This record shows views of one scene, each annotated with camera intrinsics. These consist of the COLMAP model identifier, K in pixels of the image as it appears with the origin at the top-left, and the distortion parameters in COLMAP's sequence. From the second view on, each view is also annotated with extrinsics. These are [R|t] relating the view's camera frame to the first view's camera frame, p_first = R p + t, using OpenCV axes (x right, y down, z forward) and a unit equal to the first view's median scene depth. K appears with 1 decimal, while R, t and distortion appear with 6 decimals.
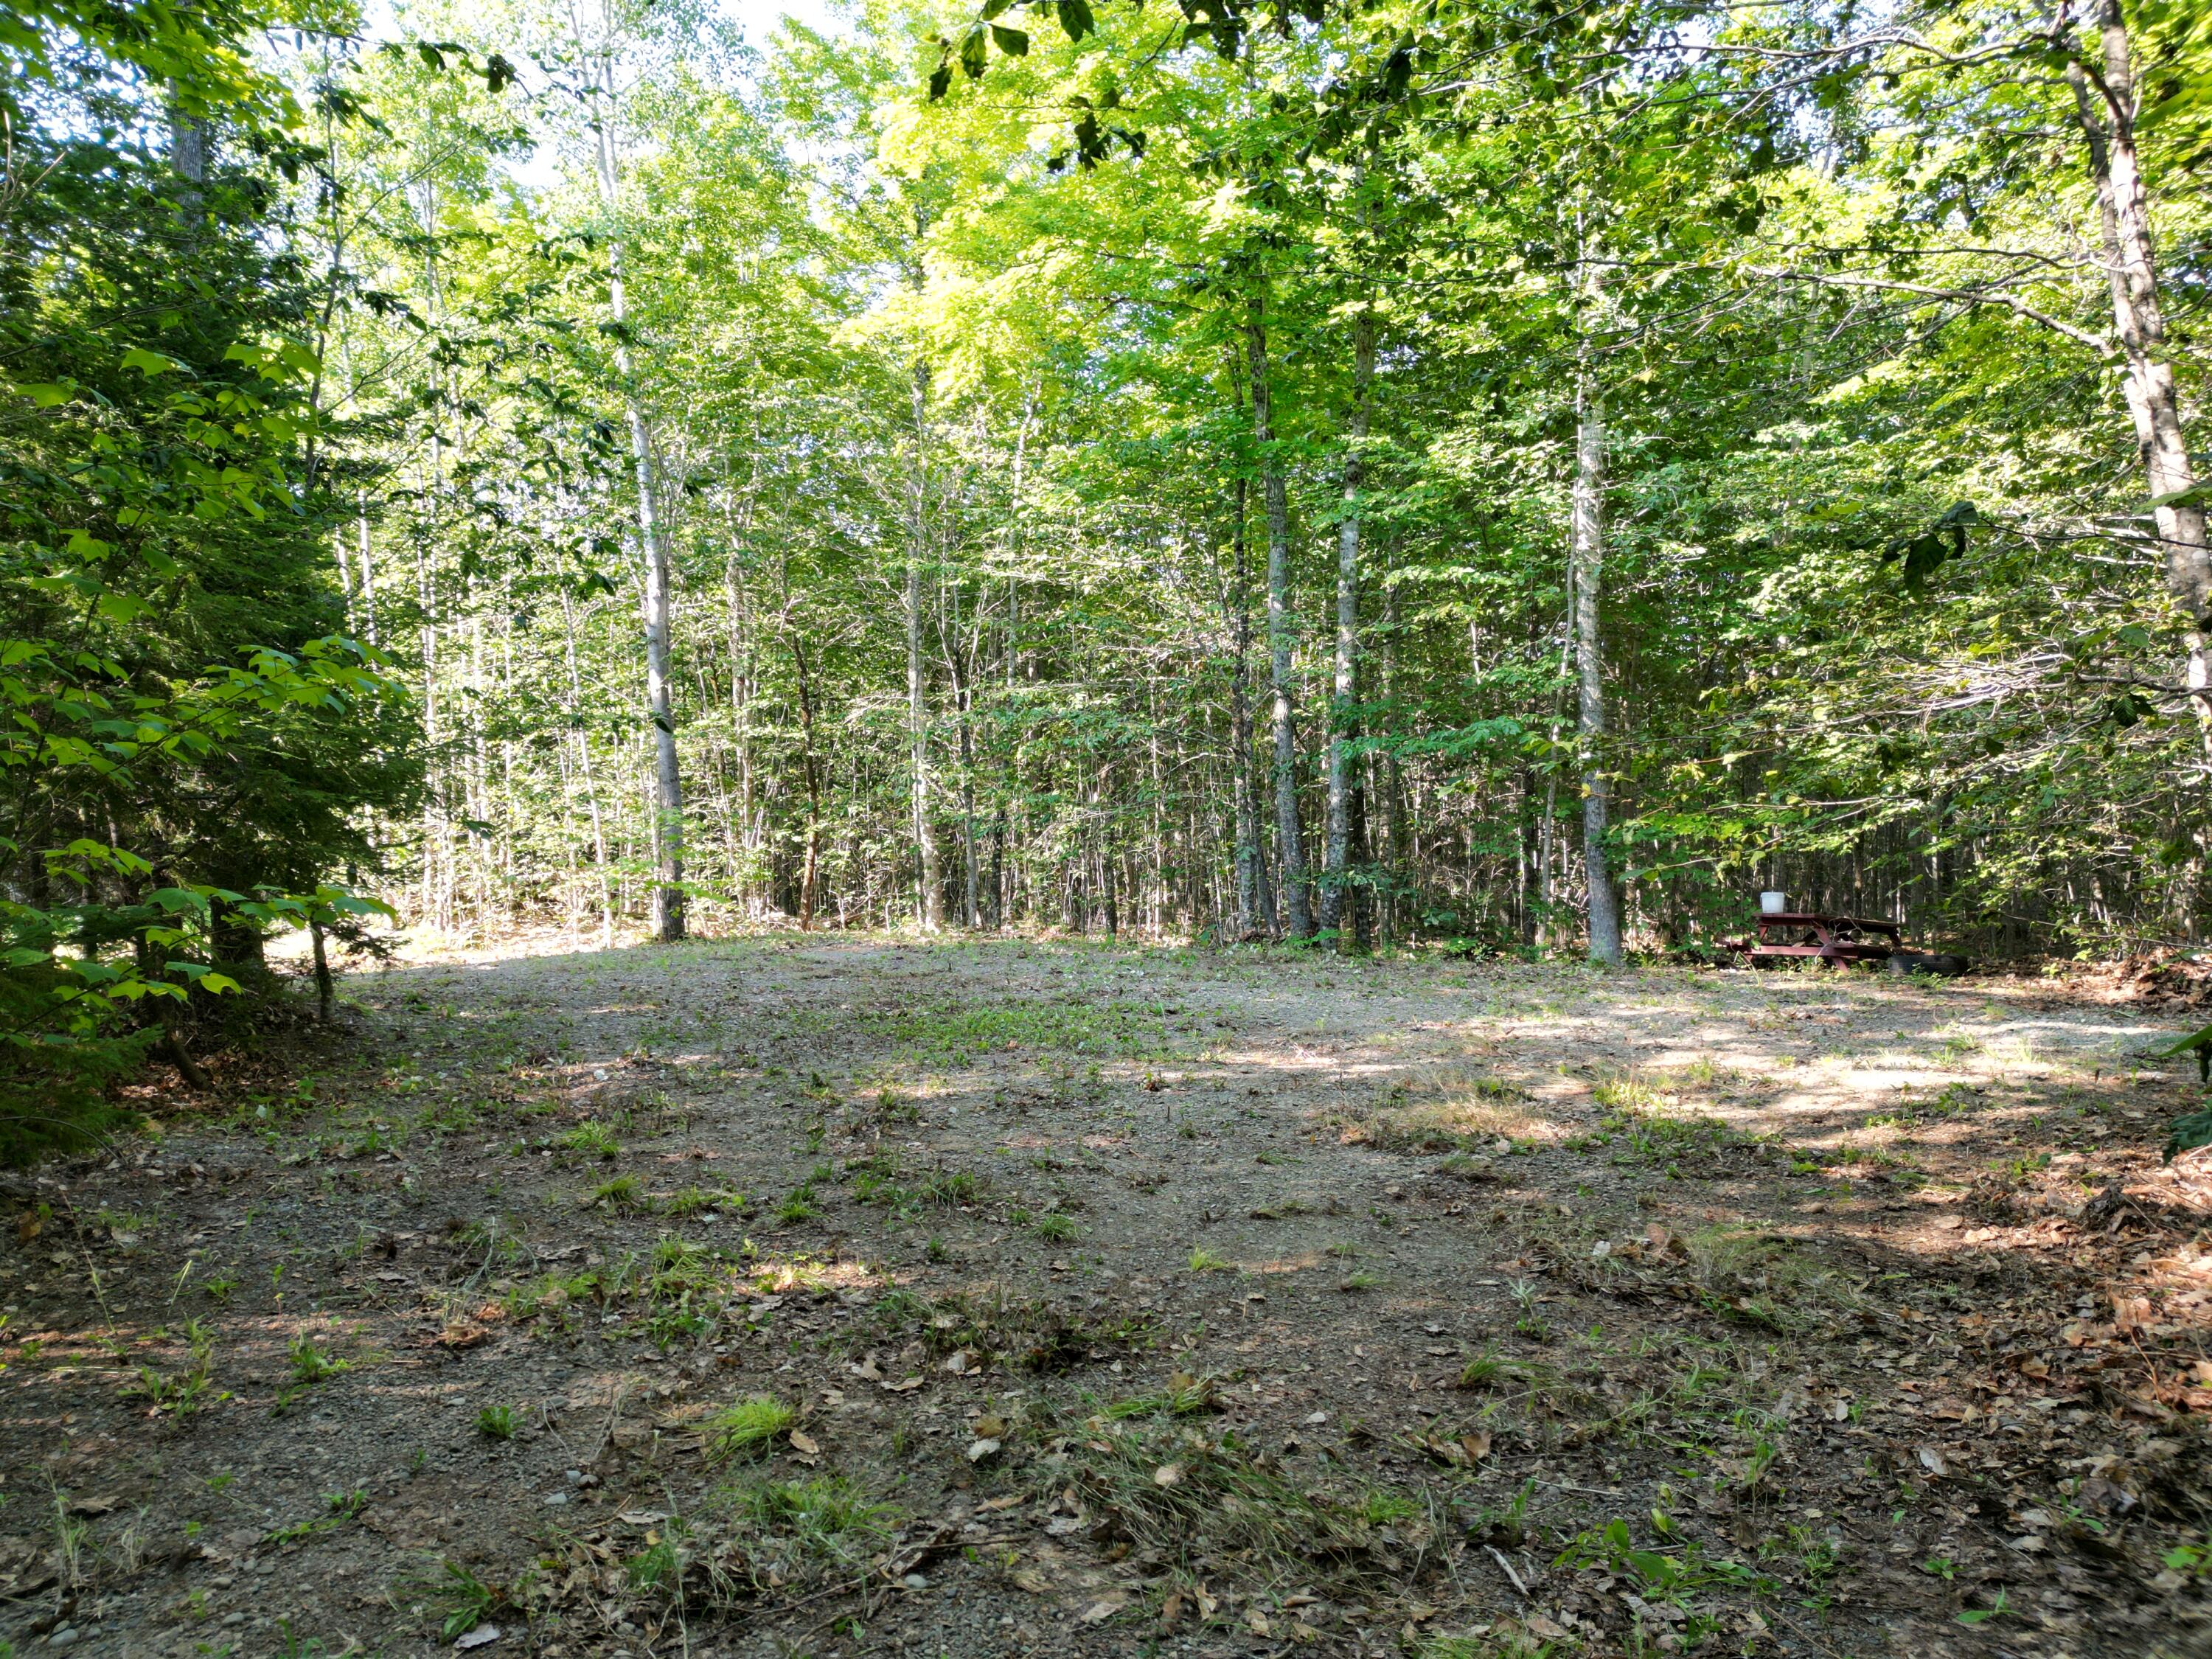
lens RADIAL K [[1528.6, 0, 1095.3], [0, 1528.6, 837.1], [0, 0, 1]] dist [0.073969, -0.072358]
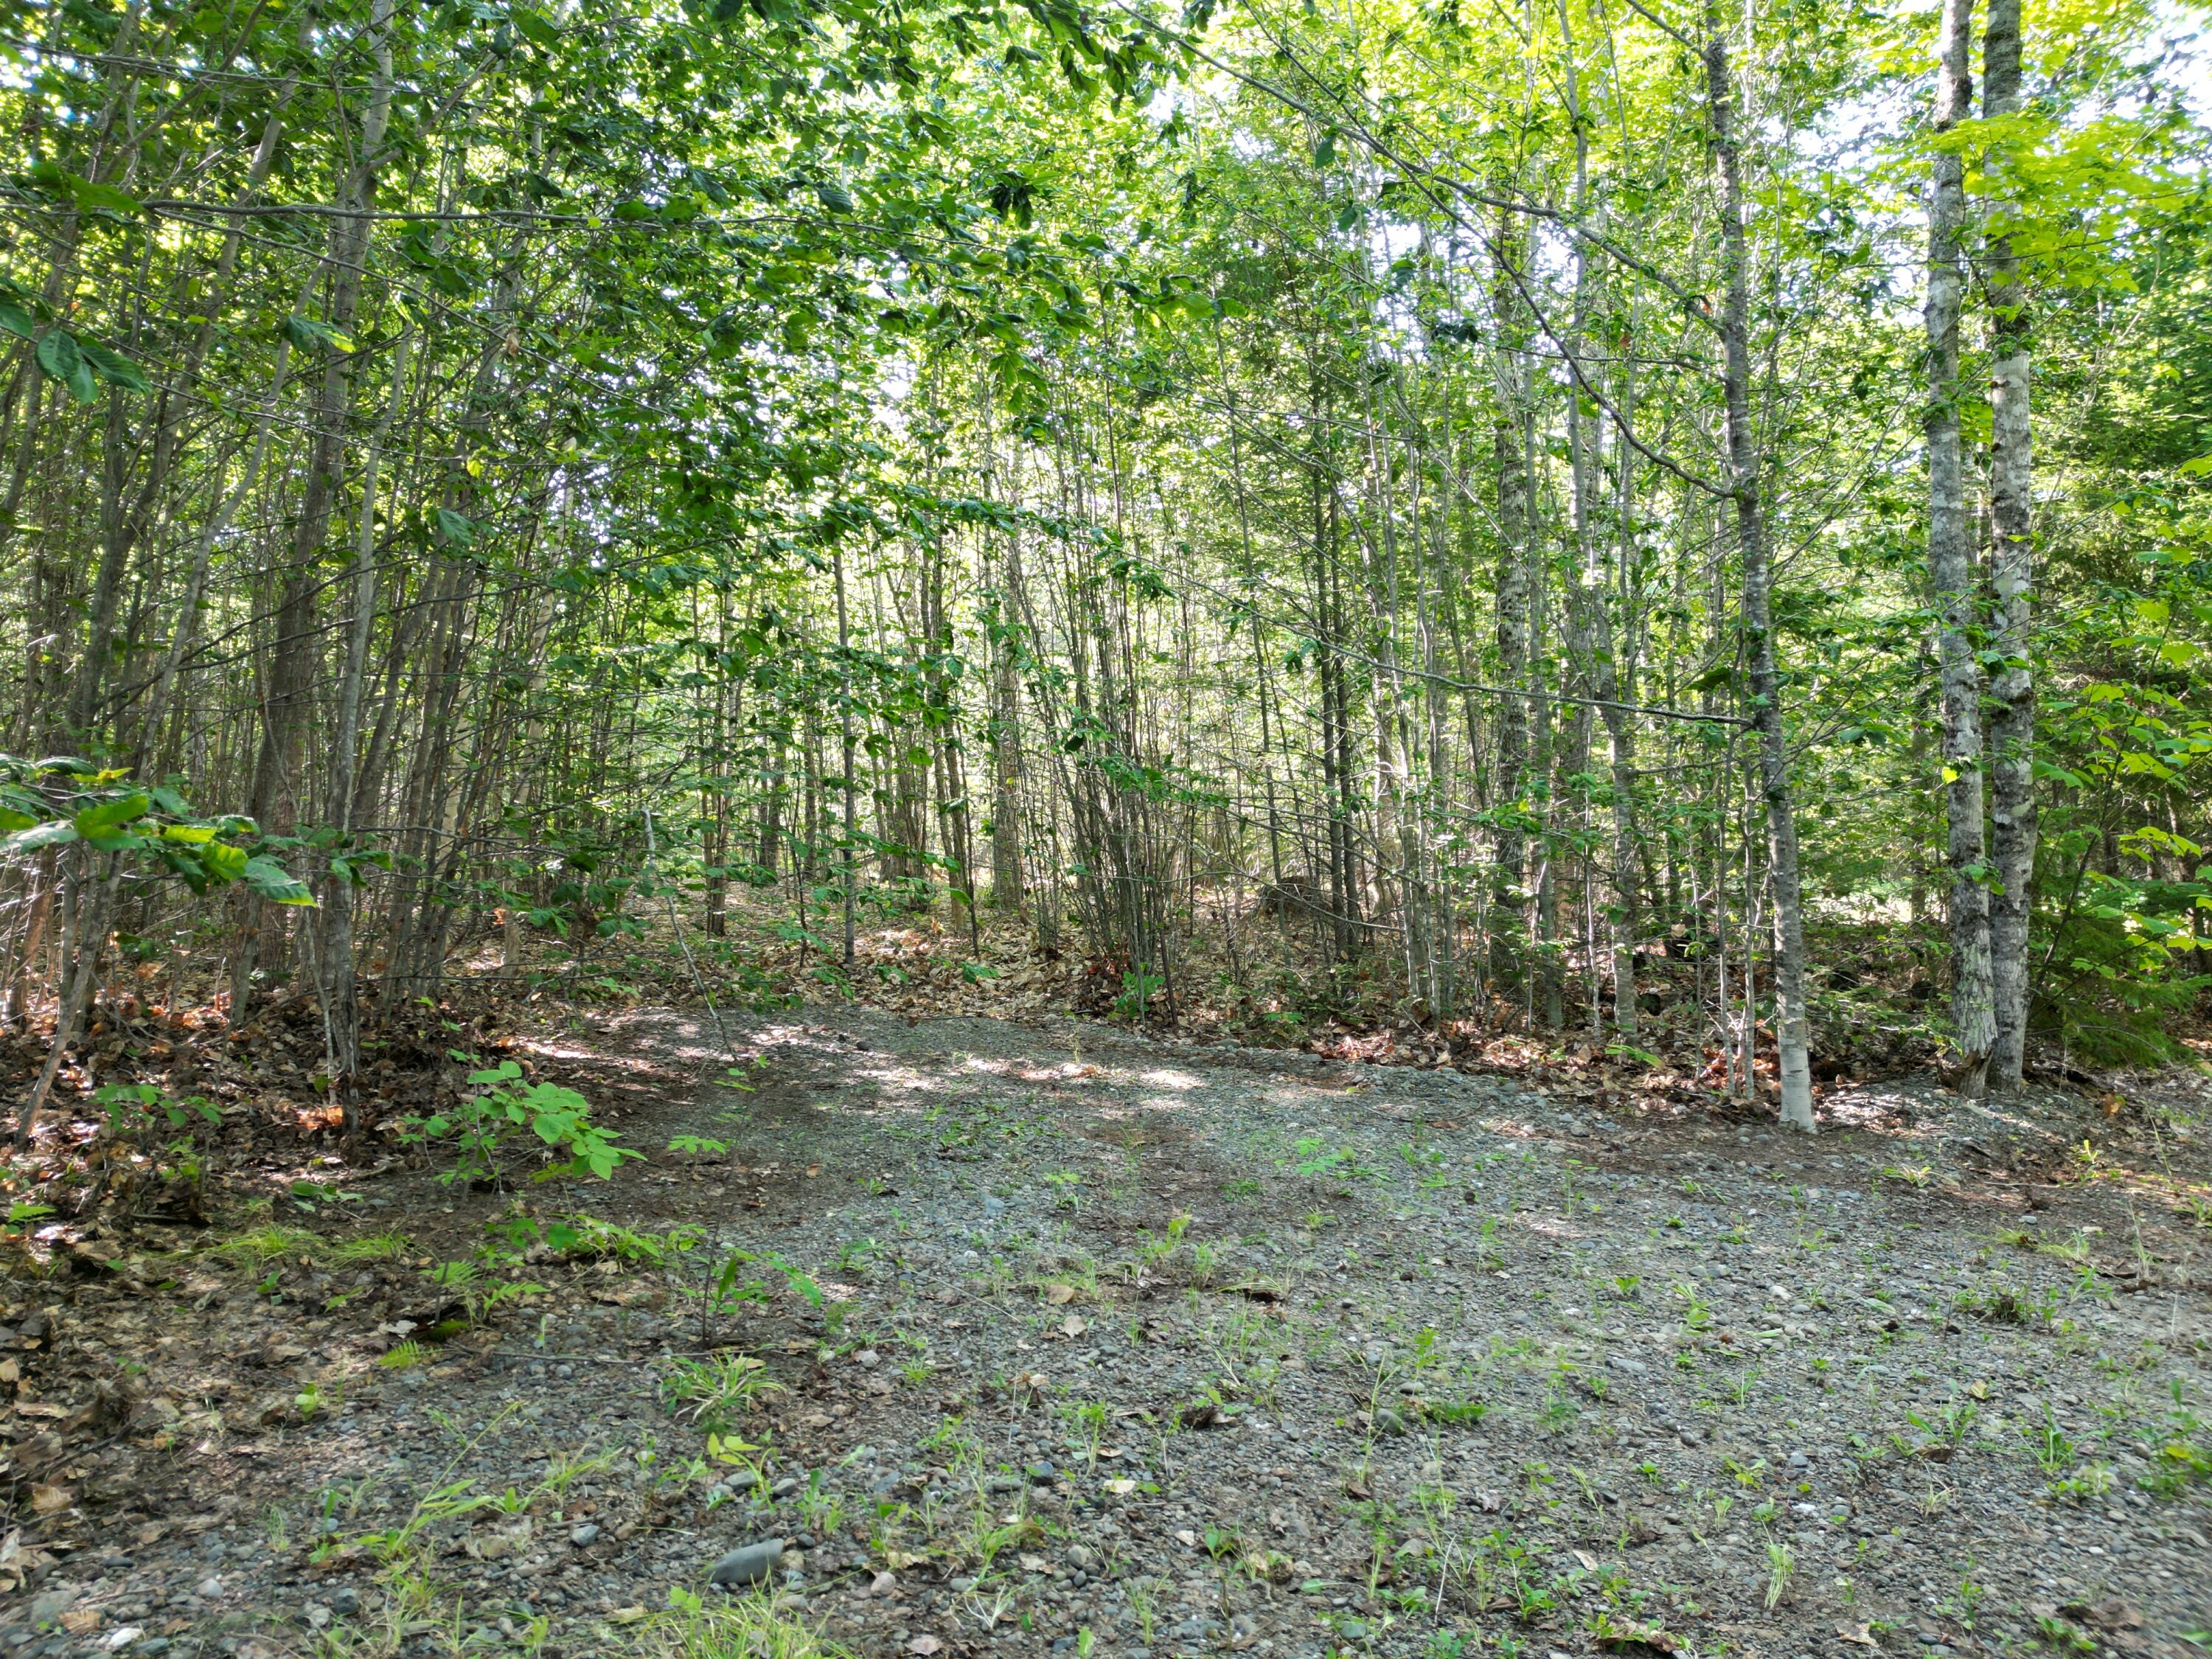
lens RADIAL K [[1528.6, 0, 1095.3], [0, 1528.6, 837.1], [0, 0, 1]] dist [0.073969, -0.072358]
pose [[0.389298, 0.011047, -0.921045, 0.194917], [0.009058, 0.999834, 0.015821, -0.020320], [0.921067, -0.014502, 0.389134, -0.300190]]
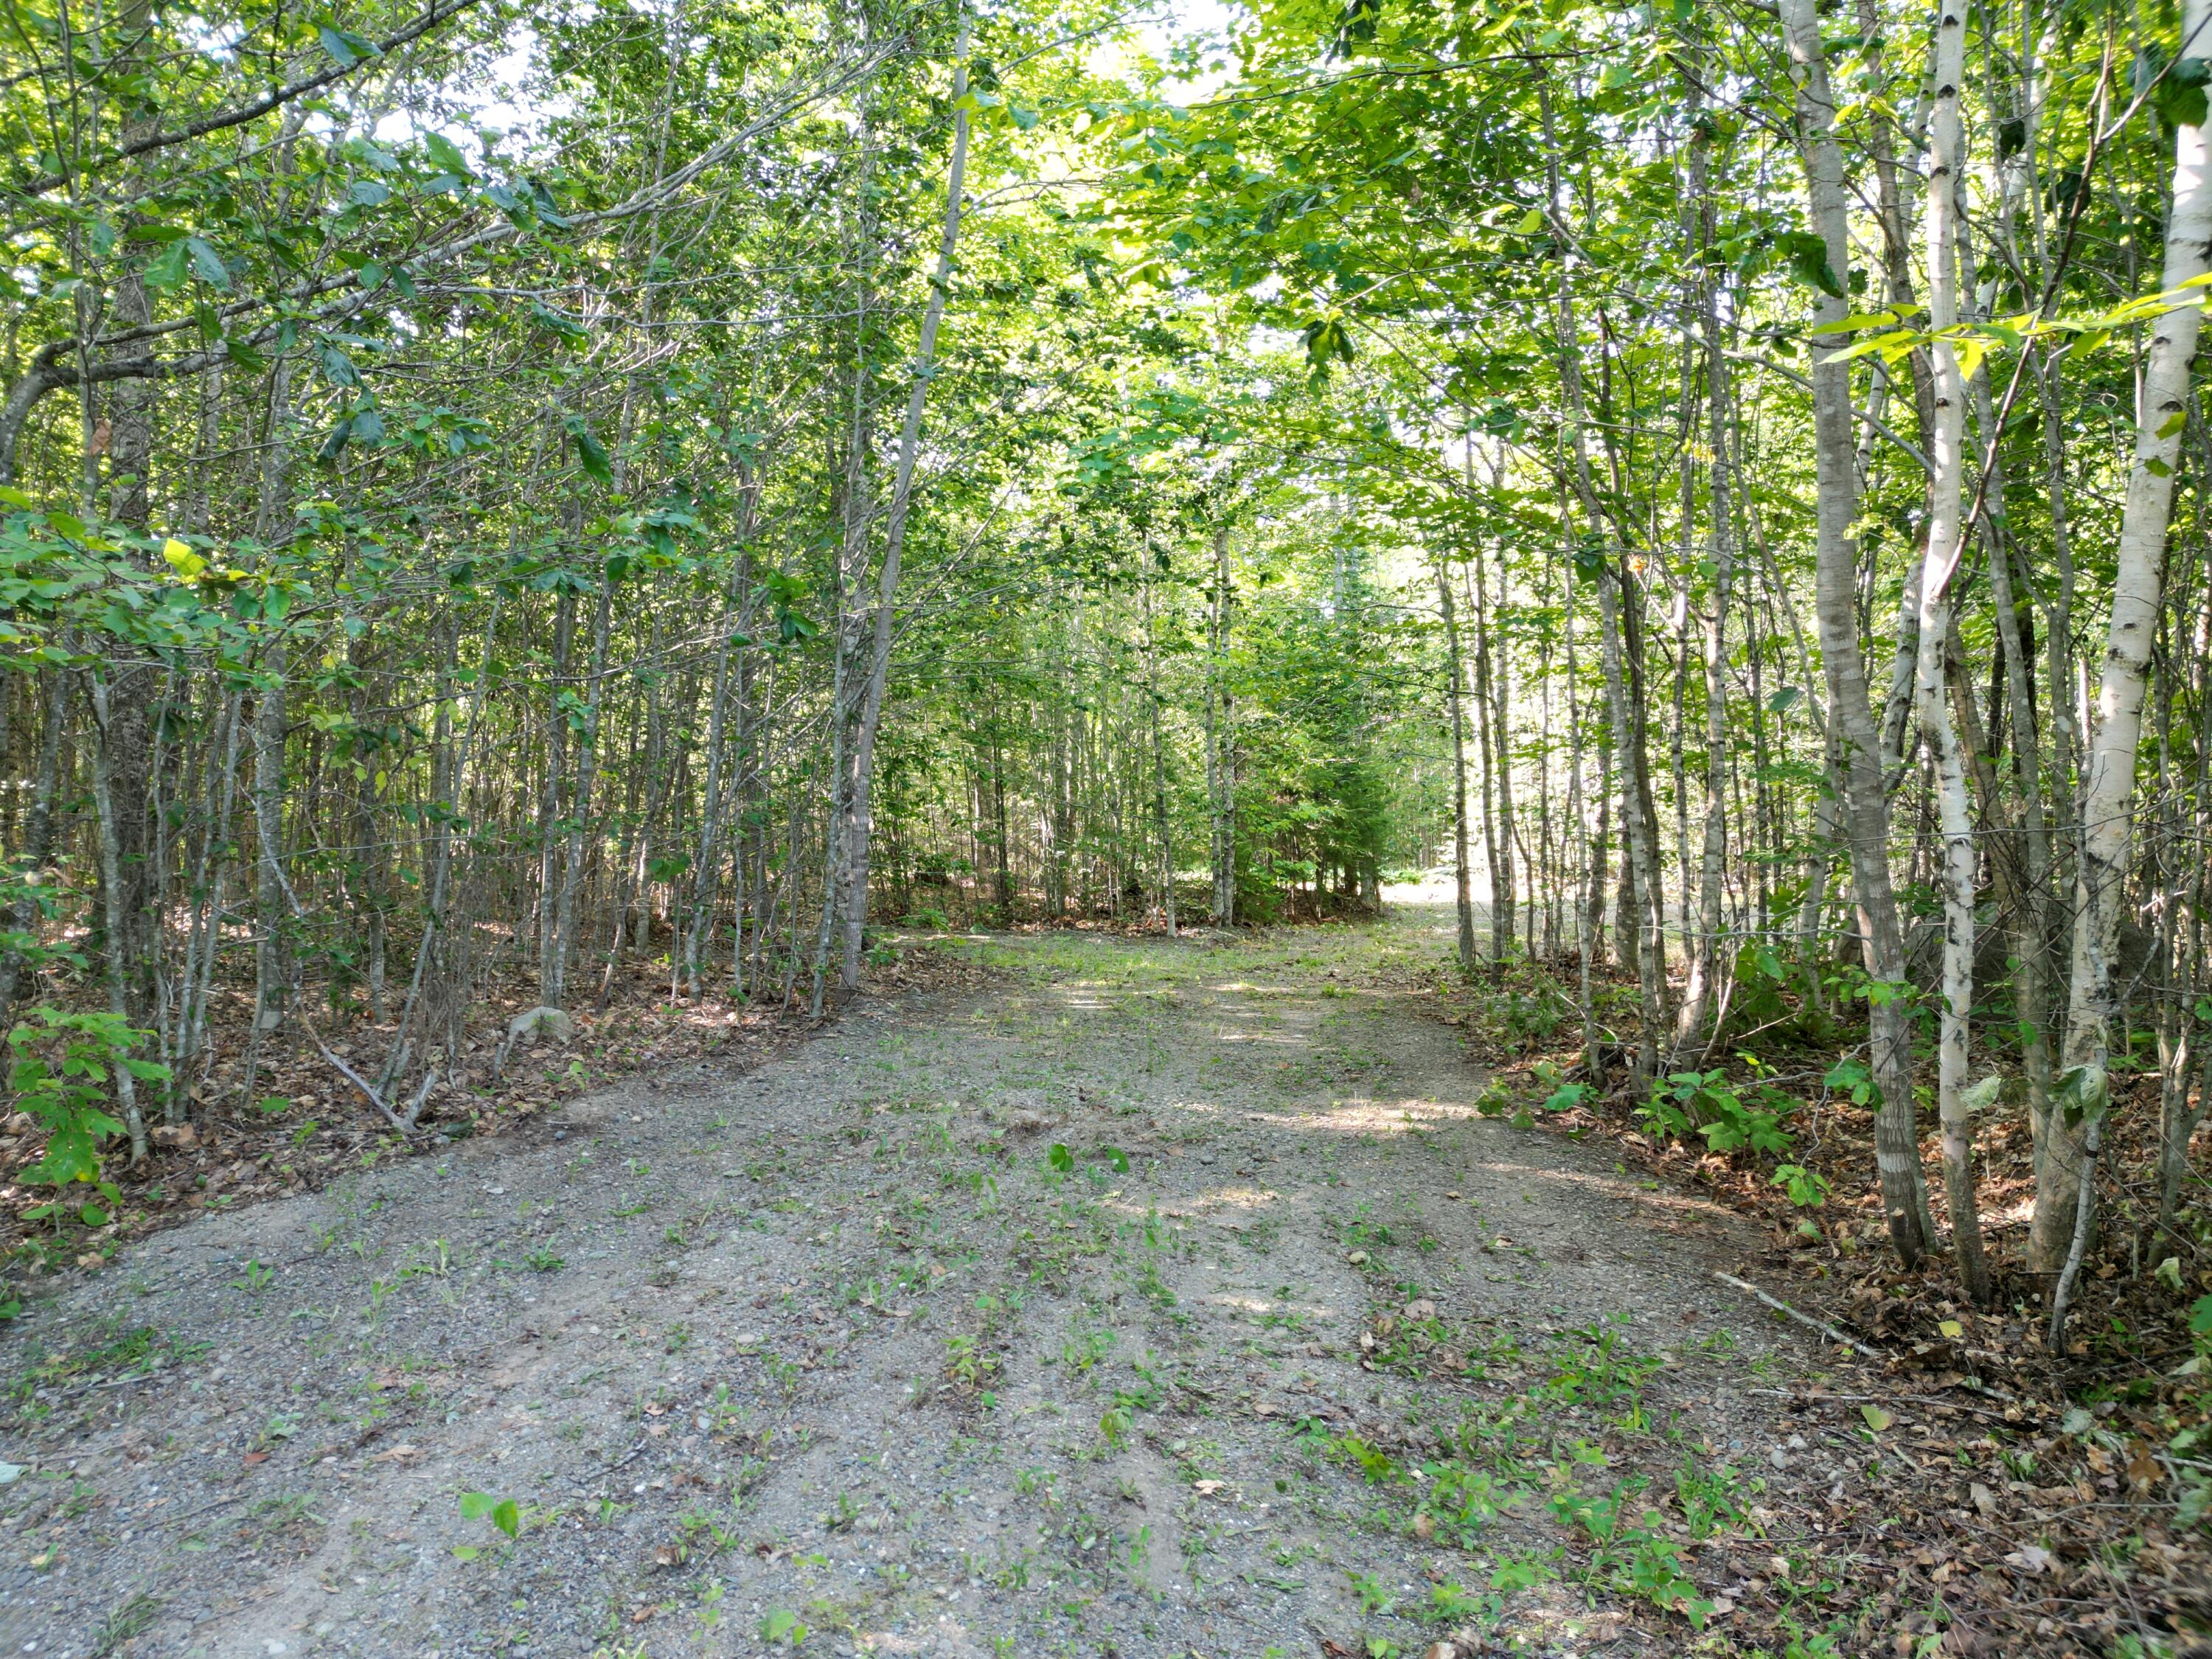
lens RADIAL K [[1528.6, 0, 1095.3], [0, 1528.6, 837.1], [0, 0, 1]] dist [0.073969, -0.072358]
pose [[0.709890, 0.016982, -0.704108, 1.914366], [0.004819, 0.999569, 0.028967, -0.149627], [0.704297, -0.023957, 0.709502, -2.240563]]
